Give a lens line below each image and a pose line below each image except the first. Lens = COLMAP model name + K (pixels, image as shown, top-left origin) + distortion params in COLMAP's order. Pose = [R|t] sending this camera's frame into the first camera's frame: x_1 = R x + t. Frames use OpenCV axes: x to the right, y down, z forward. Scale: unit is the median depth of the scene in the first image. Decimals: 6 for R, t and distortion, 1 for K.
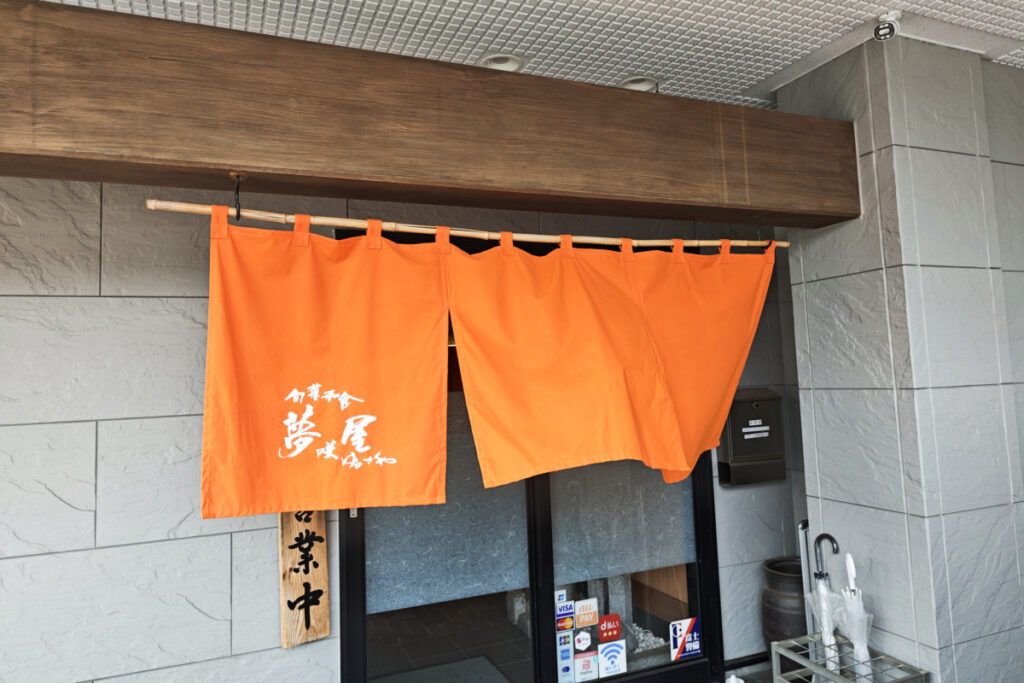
lens RADIAL K [[691.8, 0, 512.9], [0, 691.8, 313.6], [0, 0, 1]] dist [0.077457, -0.104986]
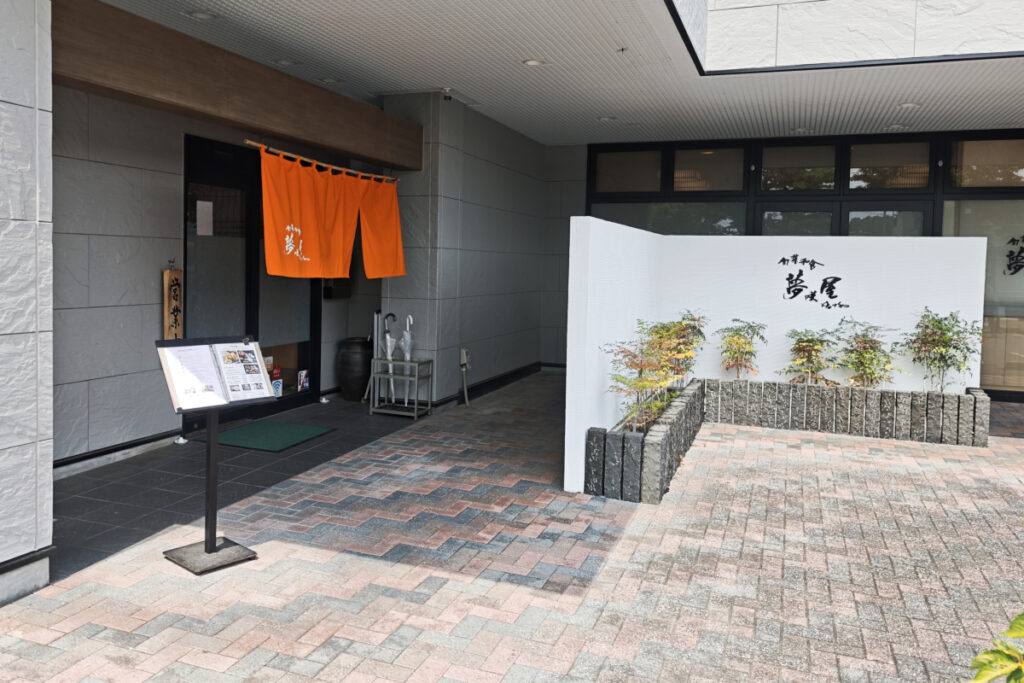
lens RADIAL K [[691.8, 0, 512.9], [0, 691.8, 313.6], [0, 0, 1]] dist [0.077457, -0.104986]
pose [[0.670015, -0.010624, 0.742272, -1.025197], [-0.112071, 0.986990, 0.115288, 0.026593], [-0.733840, -0.160431, 0.660107, -0.801799]]
